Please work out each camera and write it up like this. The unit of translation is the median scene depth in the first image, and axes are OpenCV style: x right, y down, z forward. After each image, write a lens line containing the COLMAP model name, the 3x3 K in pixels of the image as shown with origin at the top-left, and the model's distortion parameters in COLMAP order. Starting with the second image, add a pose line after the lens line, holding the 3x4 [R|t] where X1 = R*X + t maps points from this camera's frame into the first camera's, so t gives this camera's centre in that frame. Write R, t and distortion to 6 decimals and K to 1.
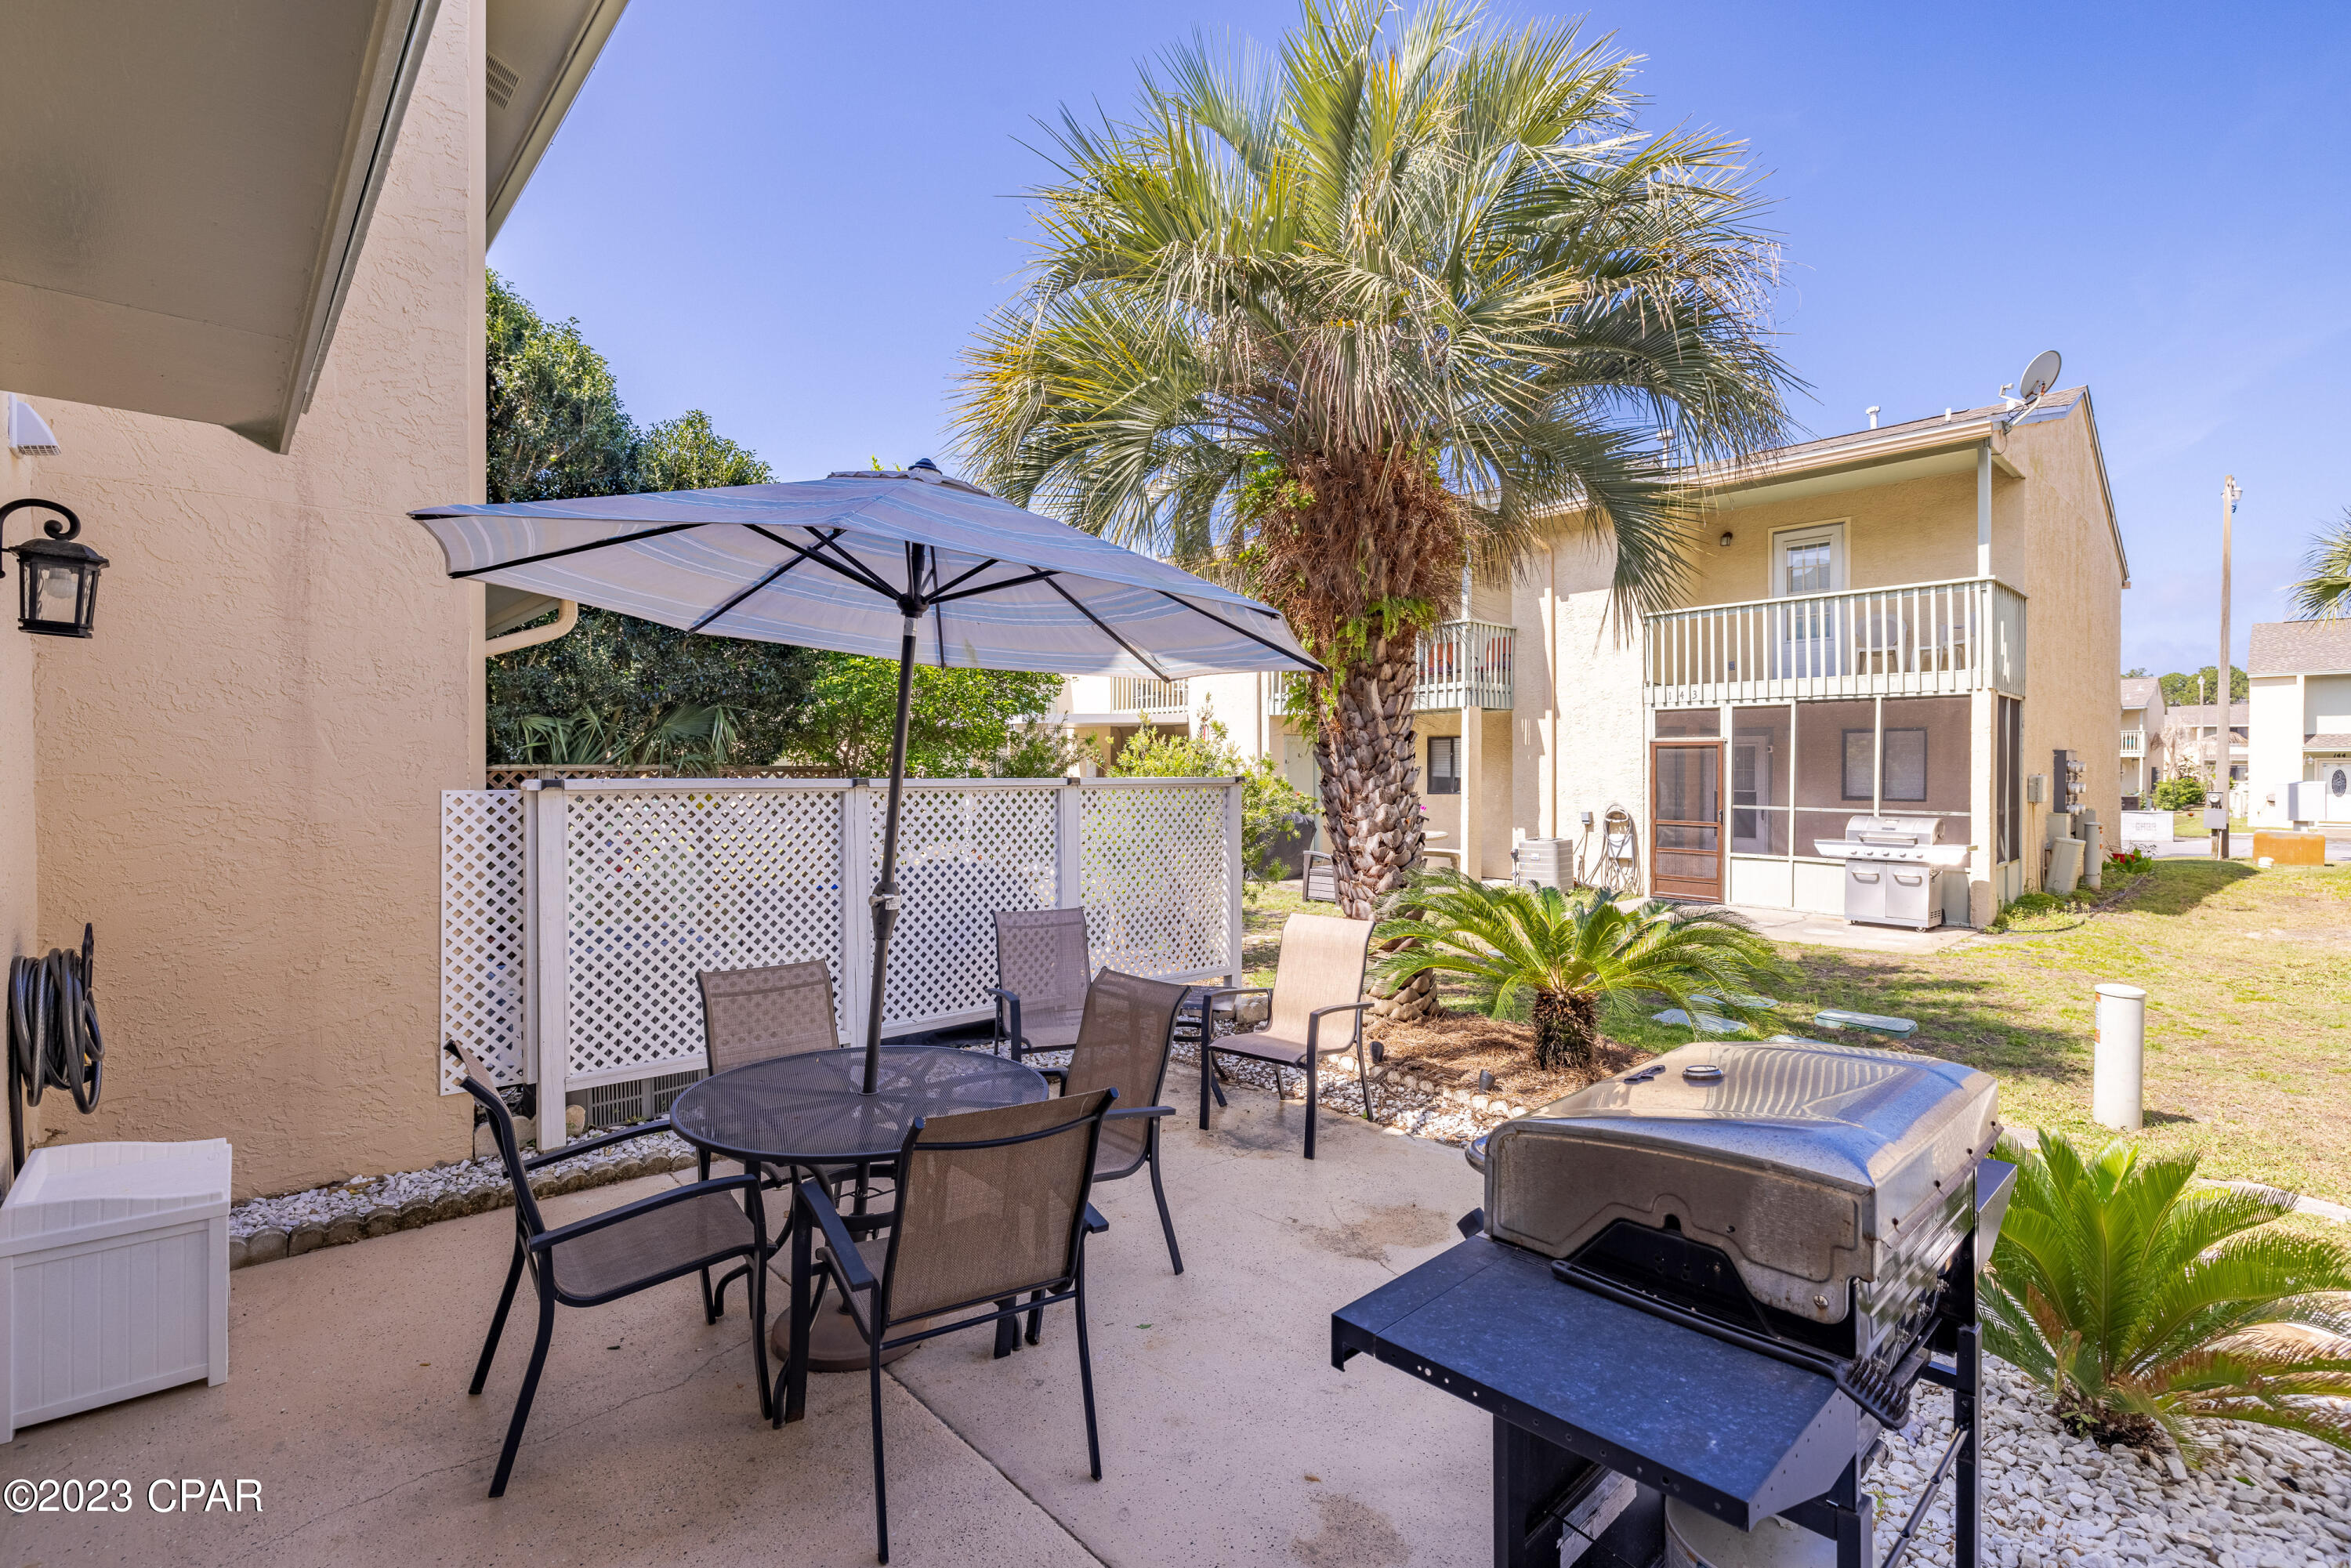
lens RADIAL K [[1073.6, 0, 1176.9], [0, 1073.6, 774.6], [0, 0, 1]] dist [-0.016863, 0.000016]
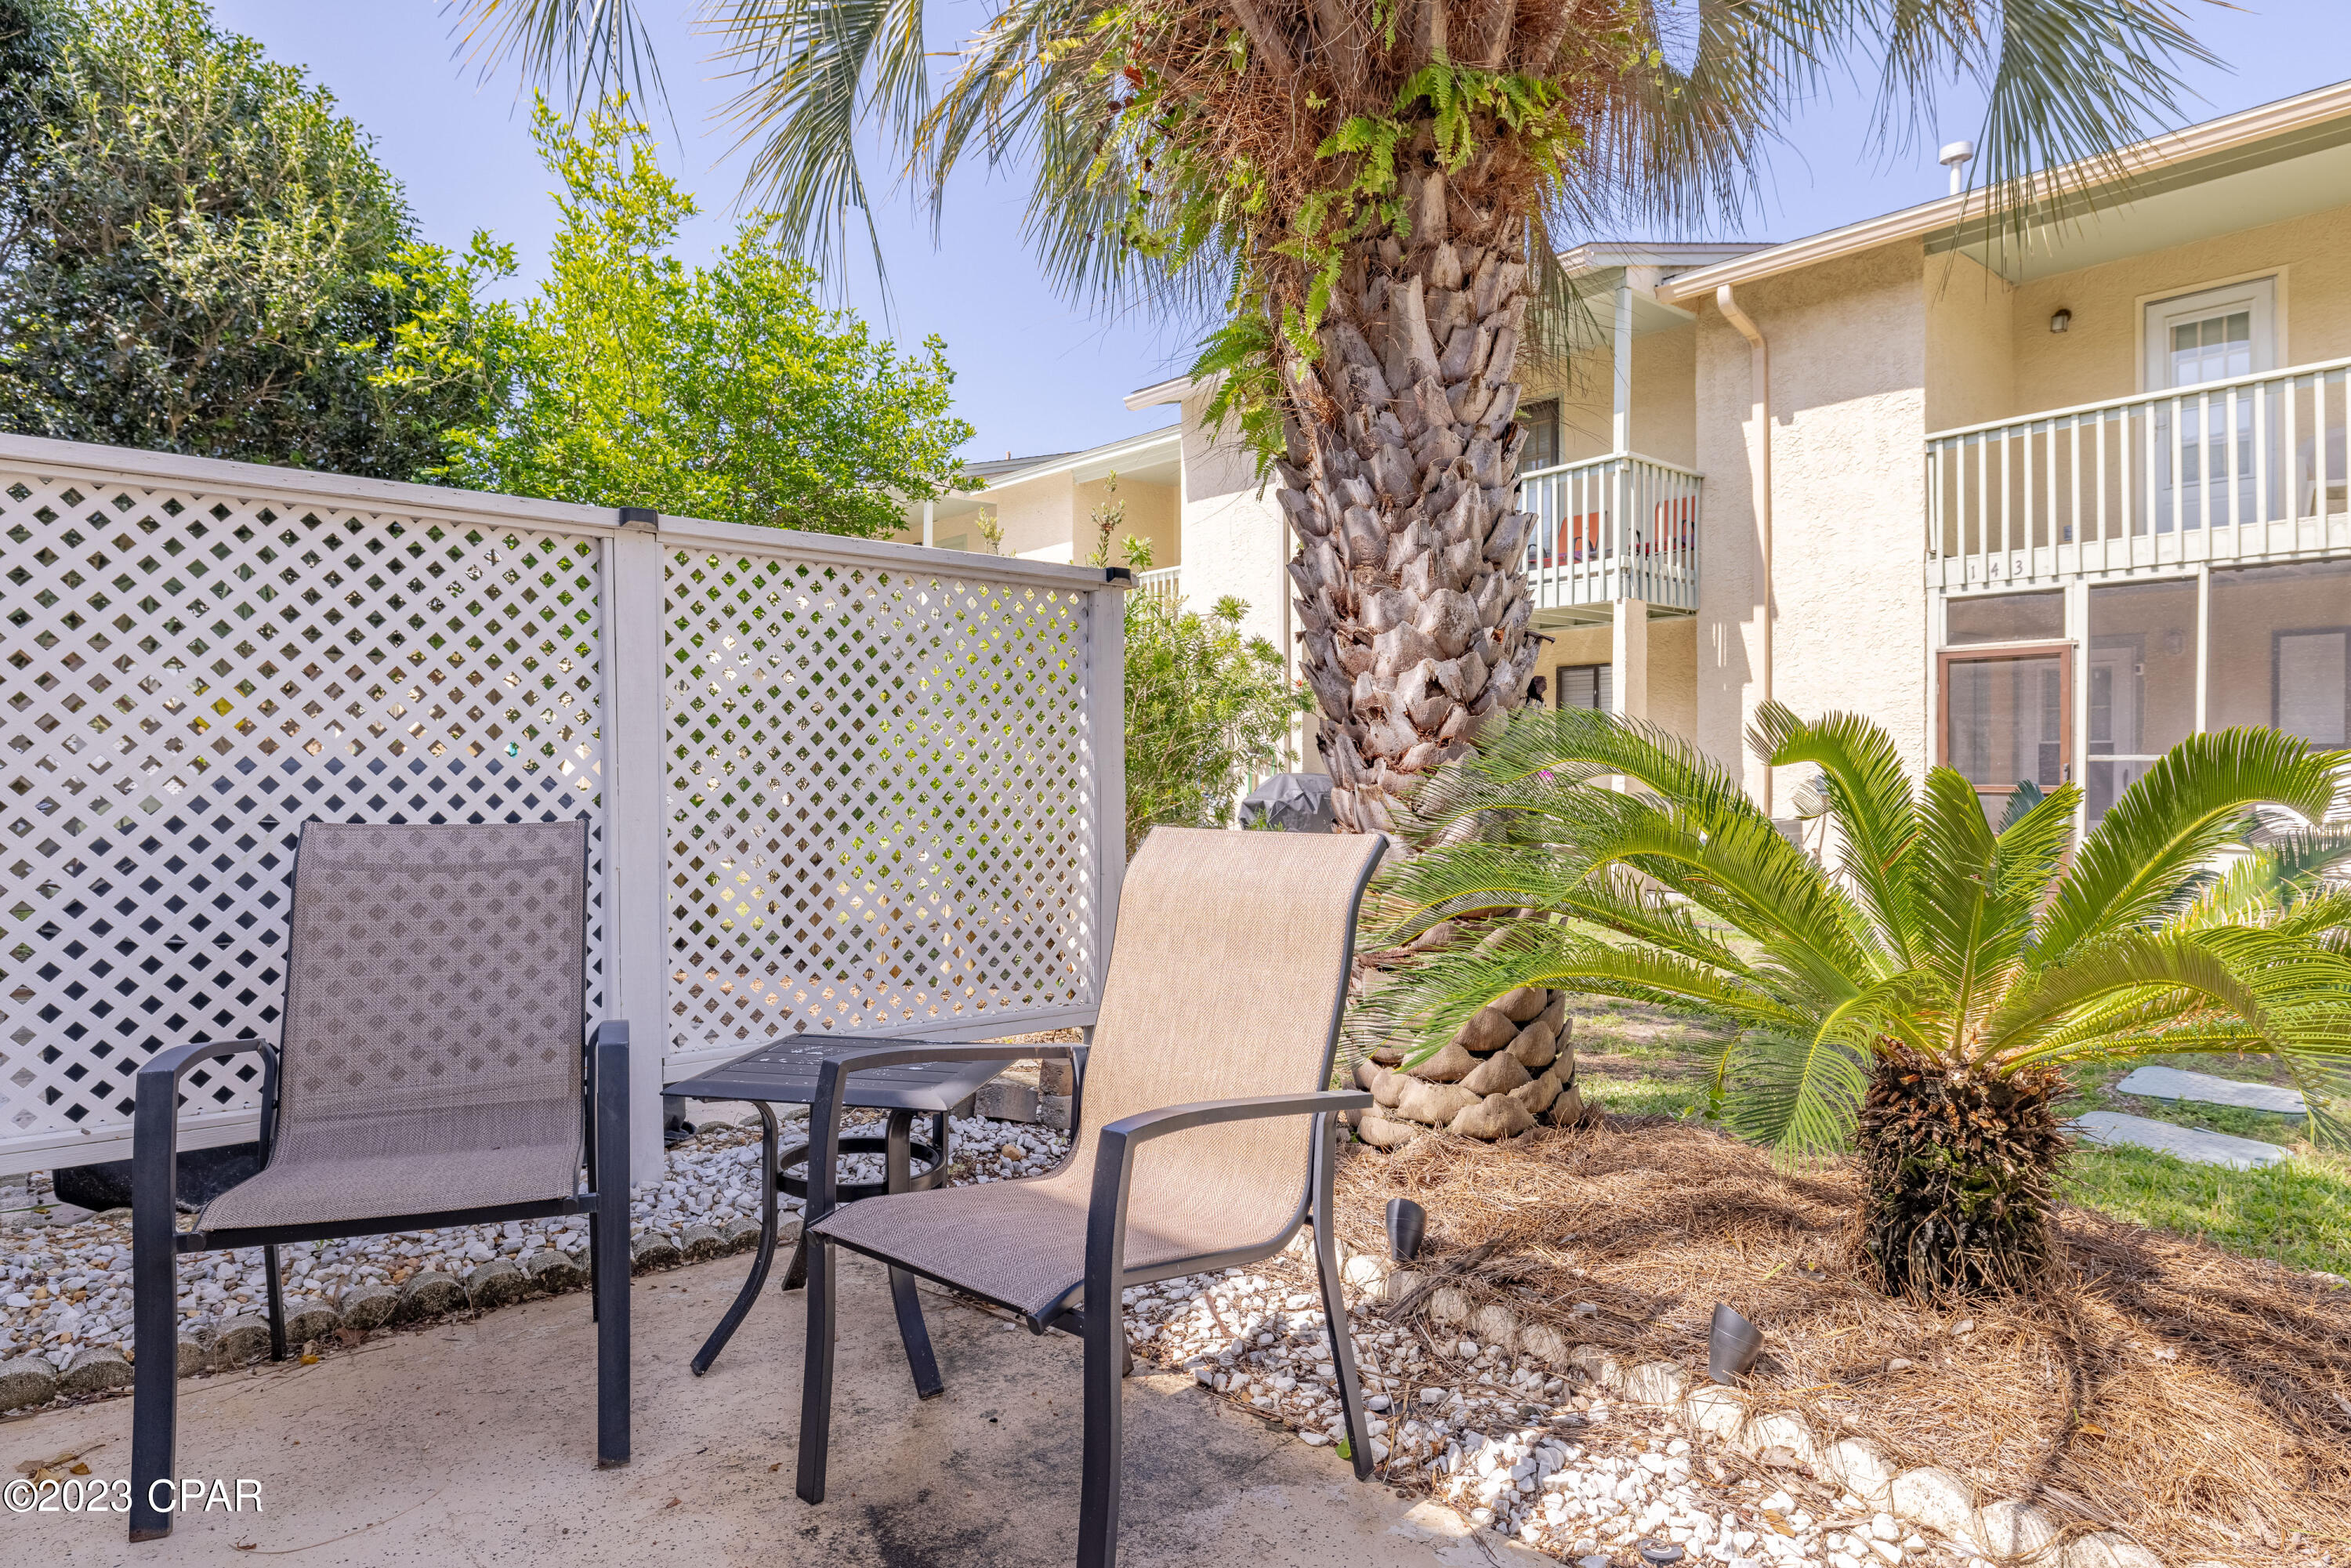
lens RADIAL K [[1445.2, 0, 1175.1], [0, 1445.2, 772.0], [0, 0, 1]] dist [-0.001899, -0.001287]
pose [[0.999555, 0.000937, -0.029803, 0.111359], [-0.001128, 0.999979, -0.006392, 0.098523], [0.029796, 0.006423, 0.999535, 0.463354]]
